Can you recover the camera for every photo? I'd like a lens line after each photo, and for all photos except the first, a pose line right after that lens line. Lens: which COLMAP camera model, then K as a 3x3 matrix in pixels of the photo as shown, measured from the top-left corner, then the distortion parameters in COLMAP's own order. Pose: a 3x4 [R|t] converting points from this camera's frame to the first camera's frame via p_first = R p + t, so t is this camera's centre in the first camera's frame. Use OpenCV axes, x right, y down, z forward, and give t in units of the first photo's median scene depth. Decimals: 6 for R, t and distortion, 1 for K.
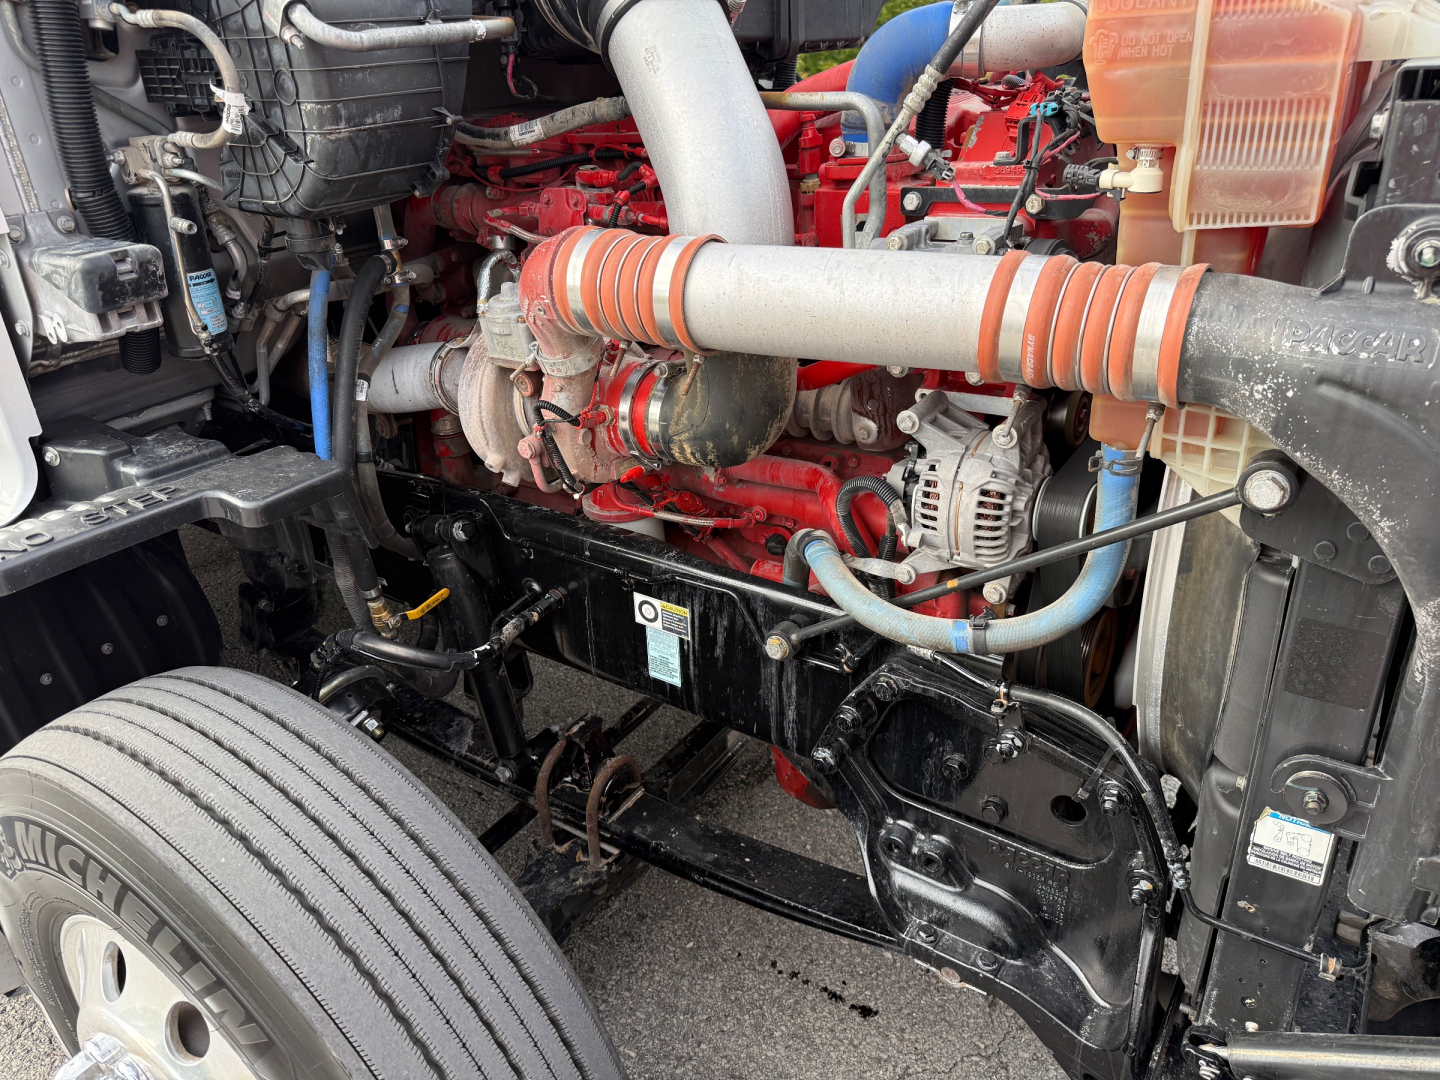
lens RADIAL K [[1006.9, 0, 723.0], [0, 1006.9, 535.9], [0, 0, 1]] dist [0.083633, -0.132734]
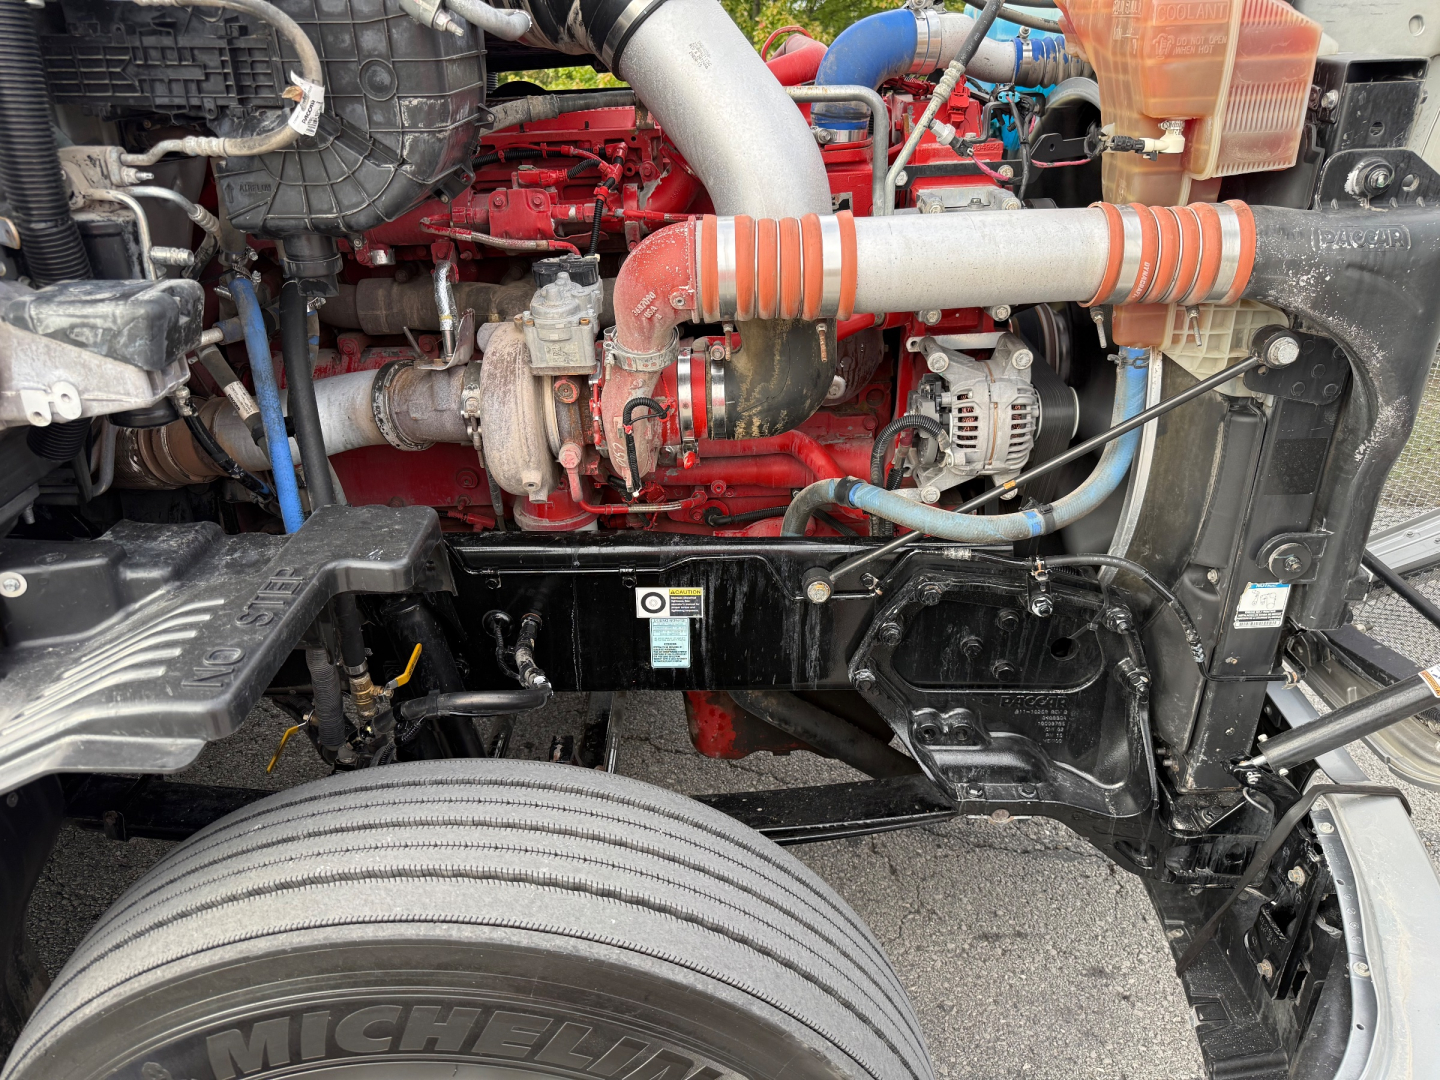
lens RADIAL K [[1006.7, 0, 720.0], [0, 1006.7, 540.0], [0, 0, 1]] dist [0.090869, -0.135630]
pose [[0.831598, -0.227541, 0.506625, -0.671799], [0.230979, 0.971282, 0.057093, -0.037181], [-0.505067, 0.069541, 0.860274, 0.119300]]
